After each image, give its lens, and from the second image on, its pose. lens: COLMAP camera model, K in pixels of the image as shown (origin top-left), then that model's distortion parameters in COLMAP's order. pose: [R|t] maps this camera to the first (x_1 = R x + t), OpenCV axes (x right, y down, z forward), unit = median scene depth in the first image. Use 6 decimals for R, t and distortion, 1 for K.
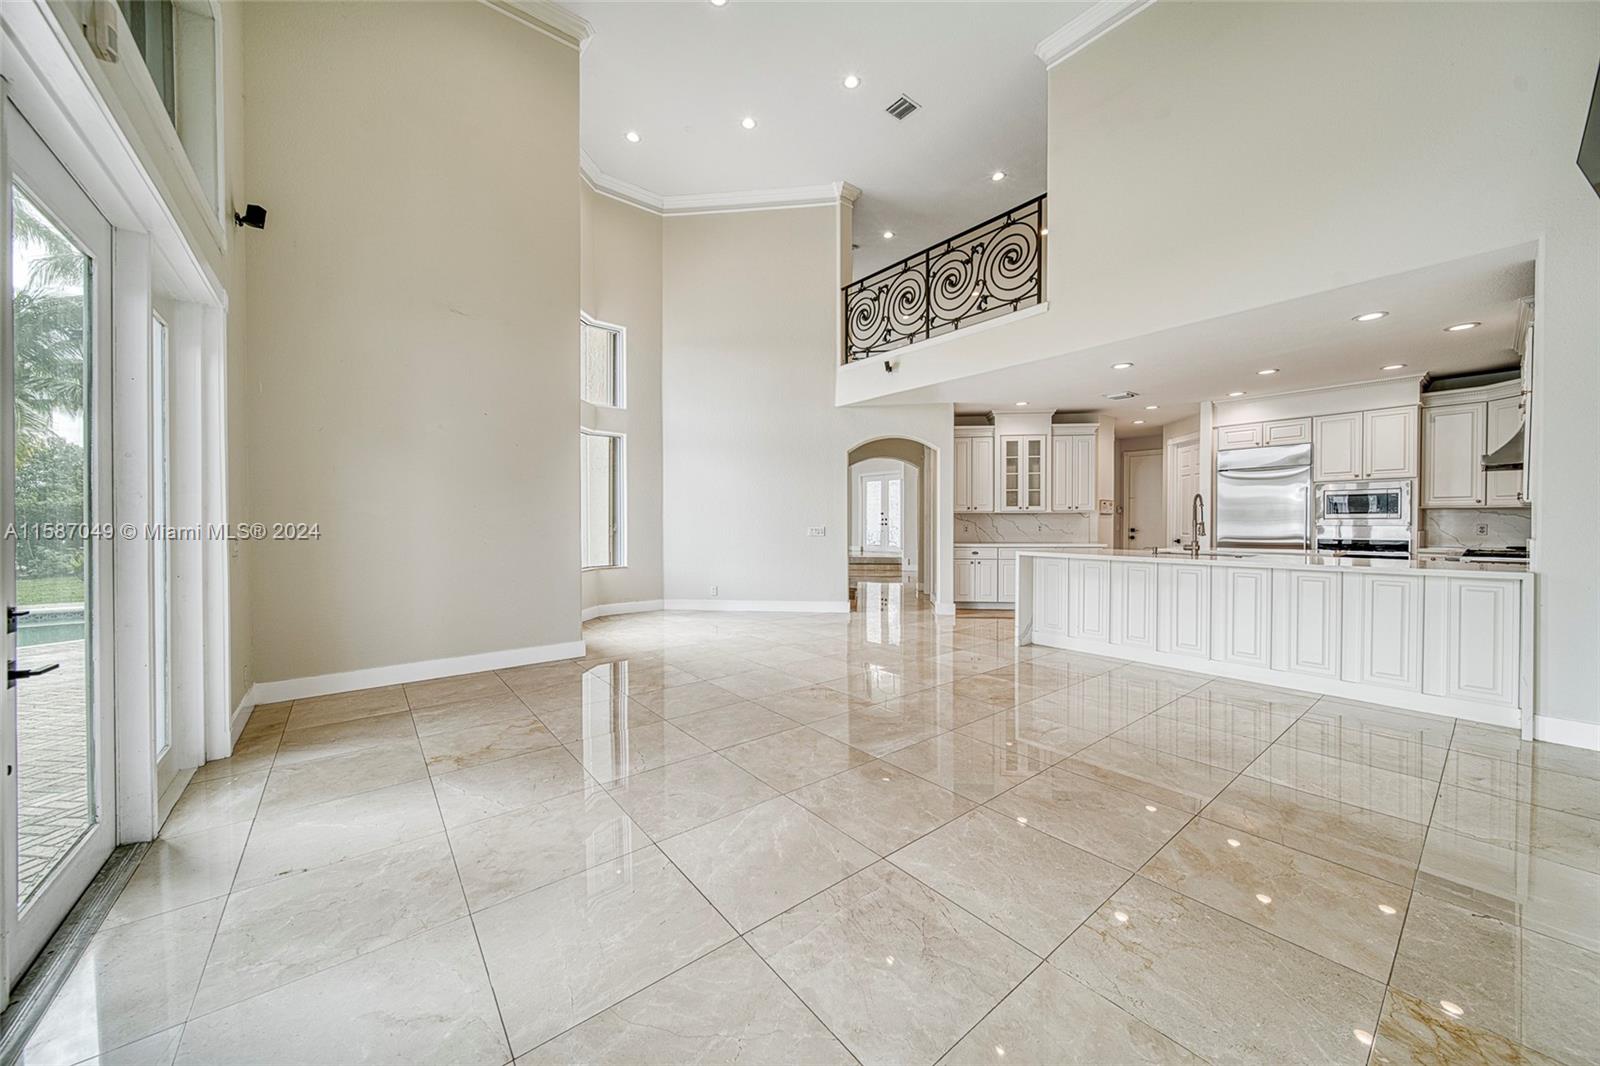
lens RADIAL K [[564.4, 0, 800.6], [0, 564.4, 524.1], [0, 0, 1]] dist [-0.002646, -0.000754]
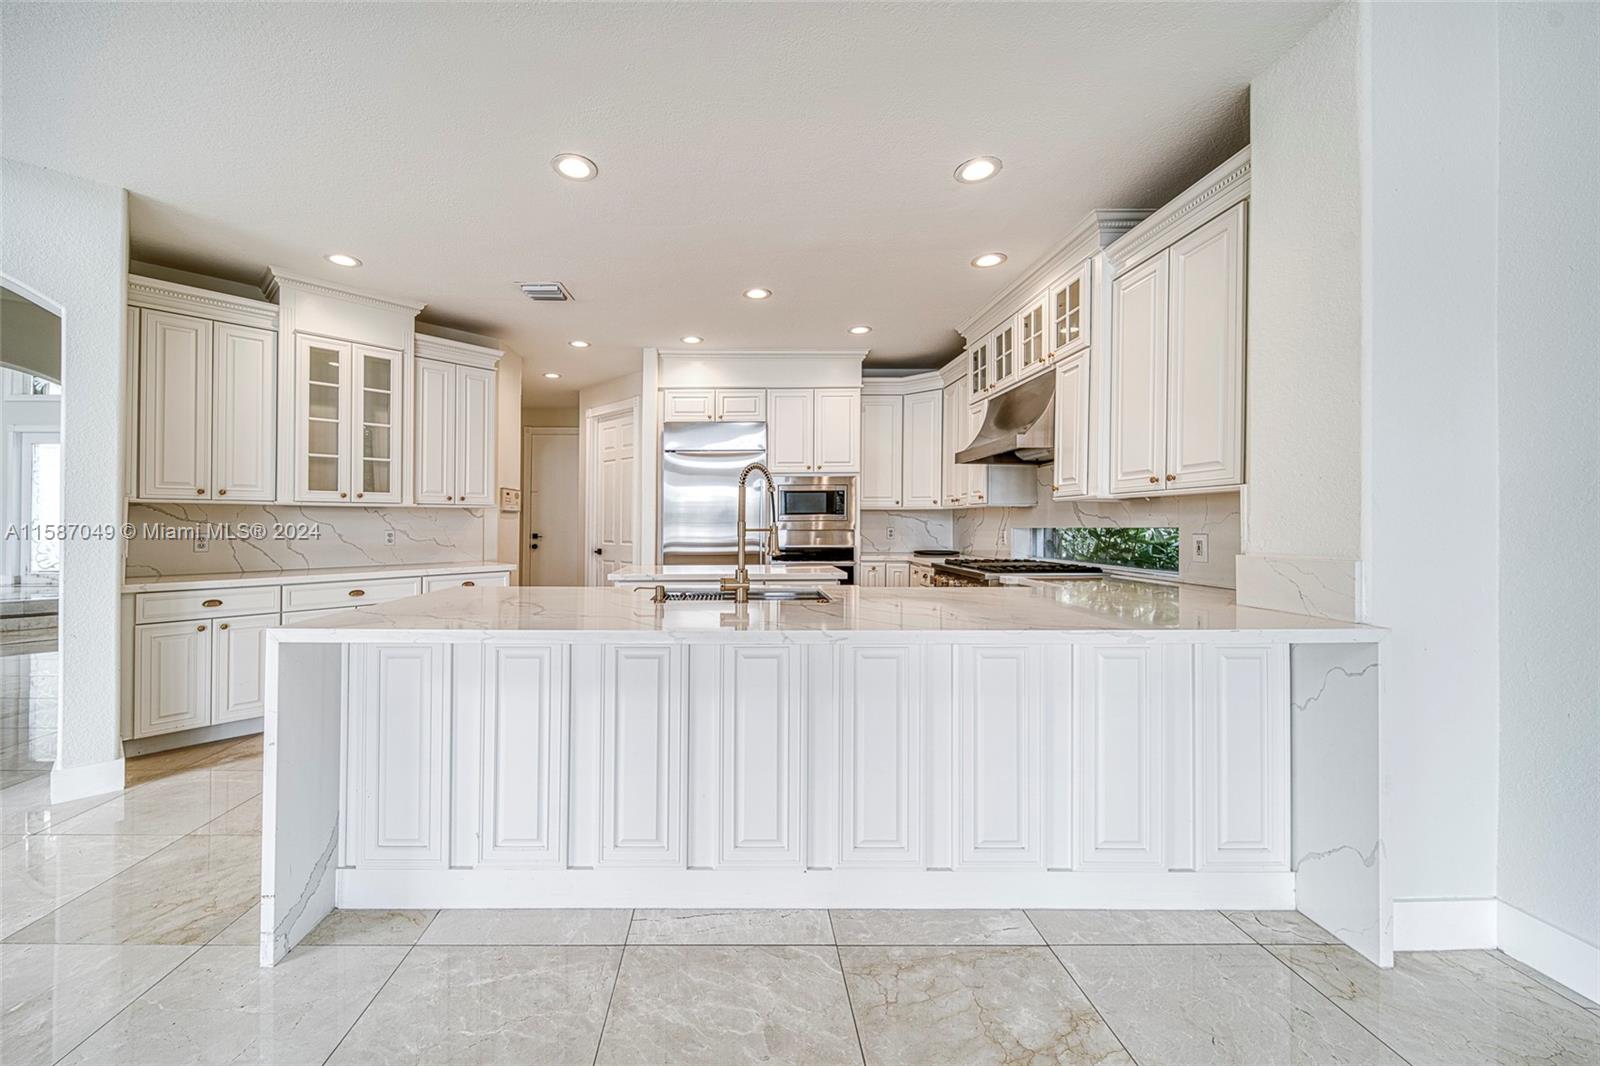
lens RADIAL K [[597.8, 0, 739.6], [0, 597.8, 518.3], [0, 0, 1]] dist [0.000244, -0.000274]
pose [[0.618476, 0.008361, 0.785759, 0.203504], [0.002542, 0.999917, -0.012641, -0.002398], [-0.785800, 0.009816, 0.618403, 0.436071]]
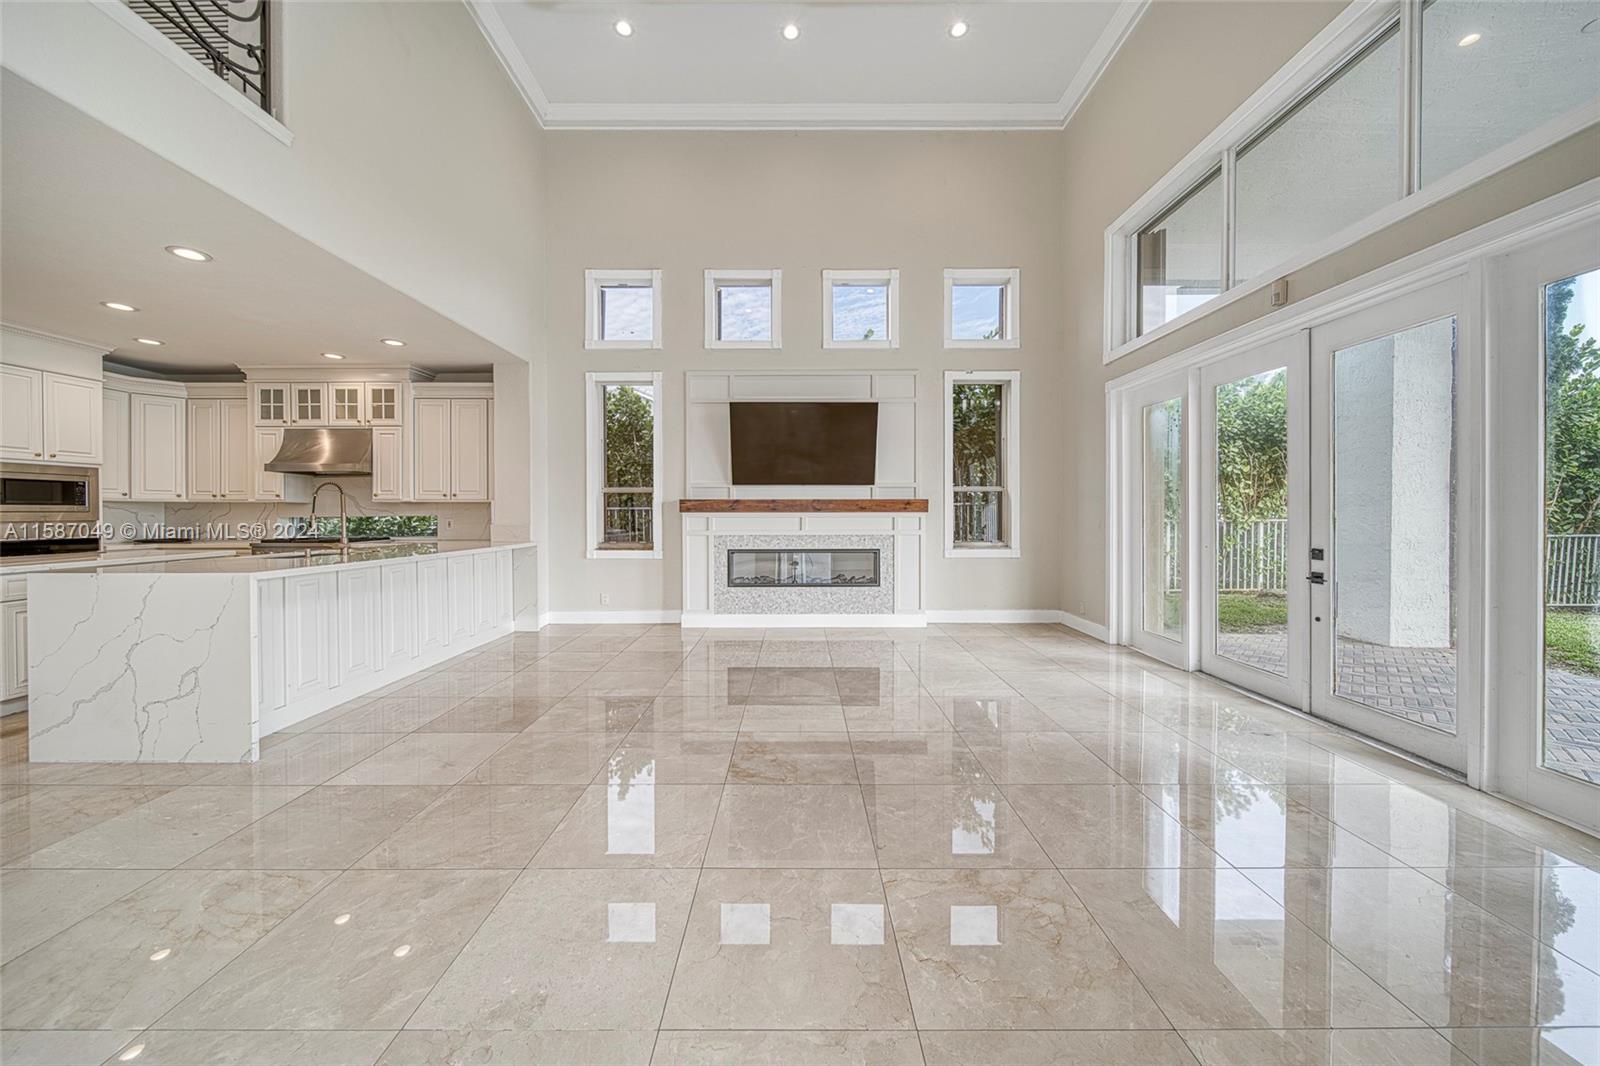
lens RADIAL K [[564.4, 0, 793.6], [0, 564.4, 521.0], [0, 0, 1]] dist [-0.002646, -0.000754]
pose [[-0.786112, -0.005176, 0.618062, -0.214493], [0.004900, 0.999881, 0.014606, -0.002492], [-0.618064, 0.014510, -0.785994, 0.765880]]
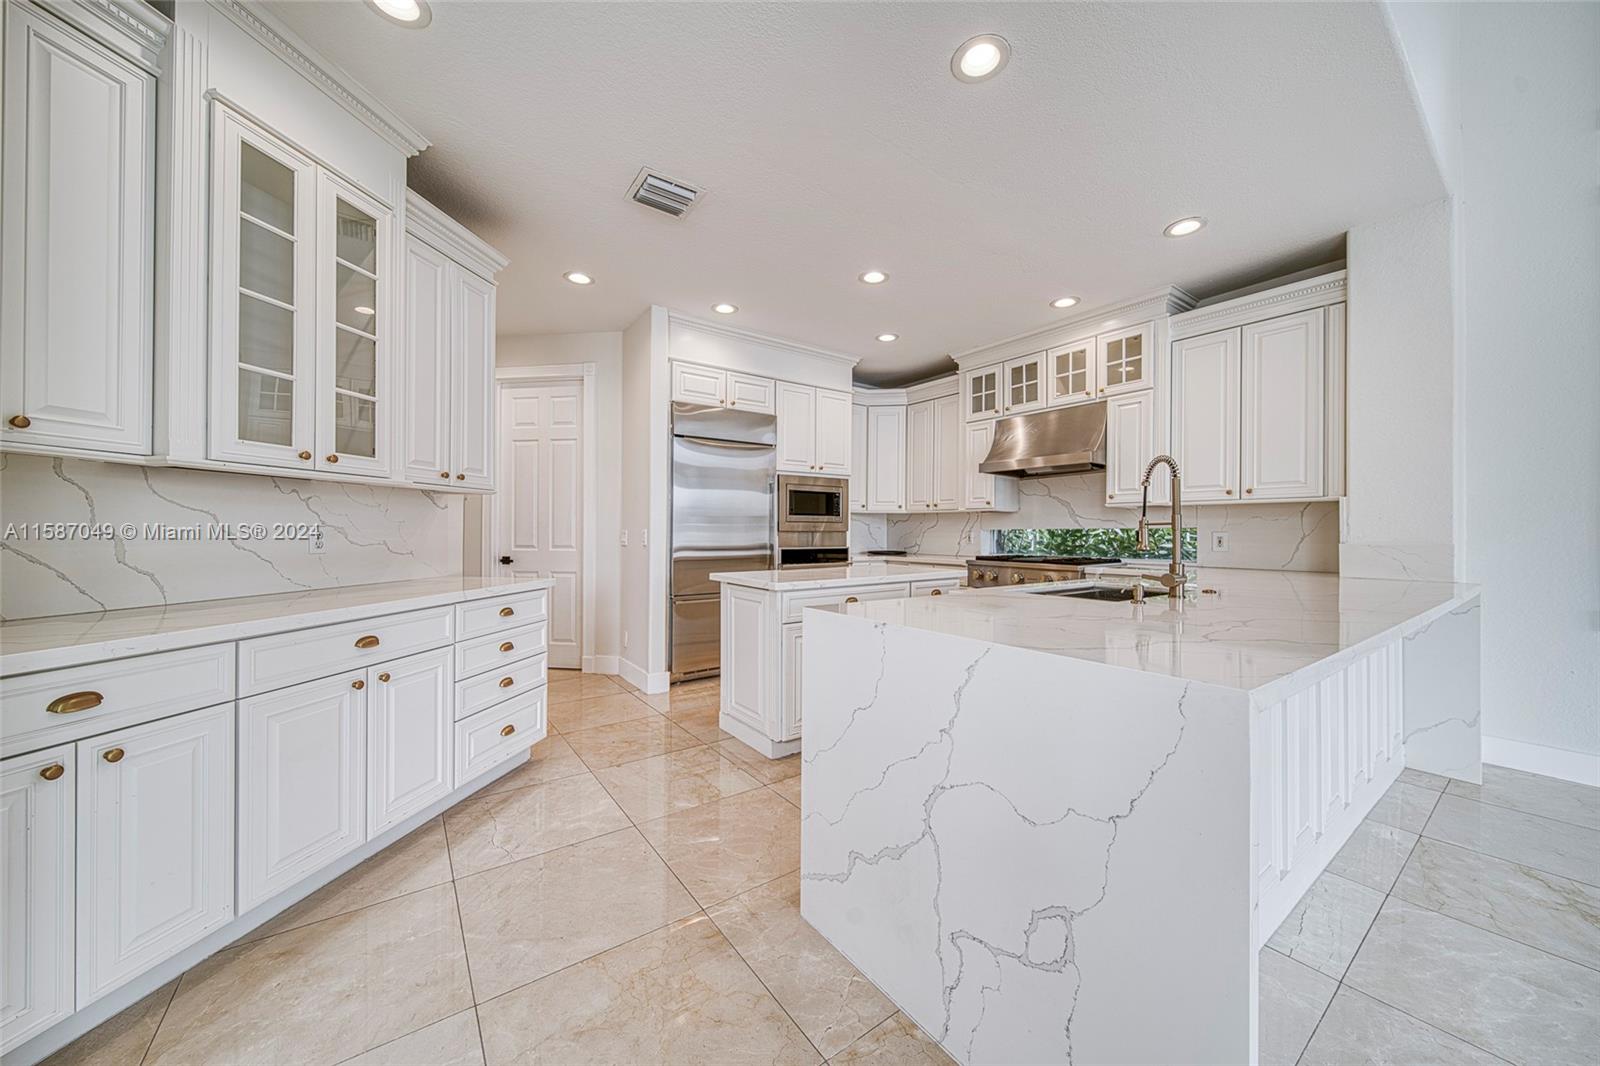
lens RADIAL K [[564.4, 0, 800.7], [0, 564.4, 533.4], [0, 0, 1]] dist [-0.002646, -0.000754]
pose [[0.043268, -0.000910, 0.999063, 0.159578], [-0.000433, 0.999999, 0.000930, 0.004149], [-0.999063, -0.000473, 0.043267, 0.778820]]
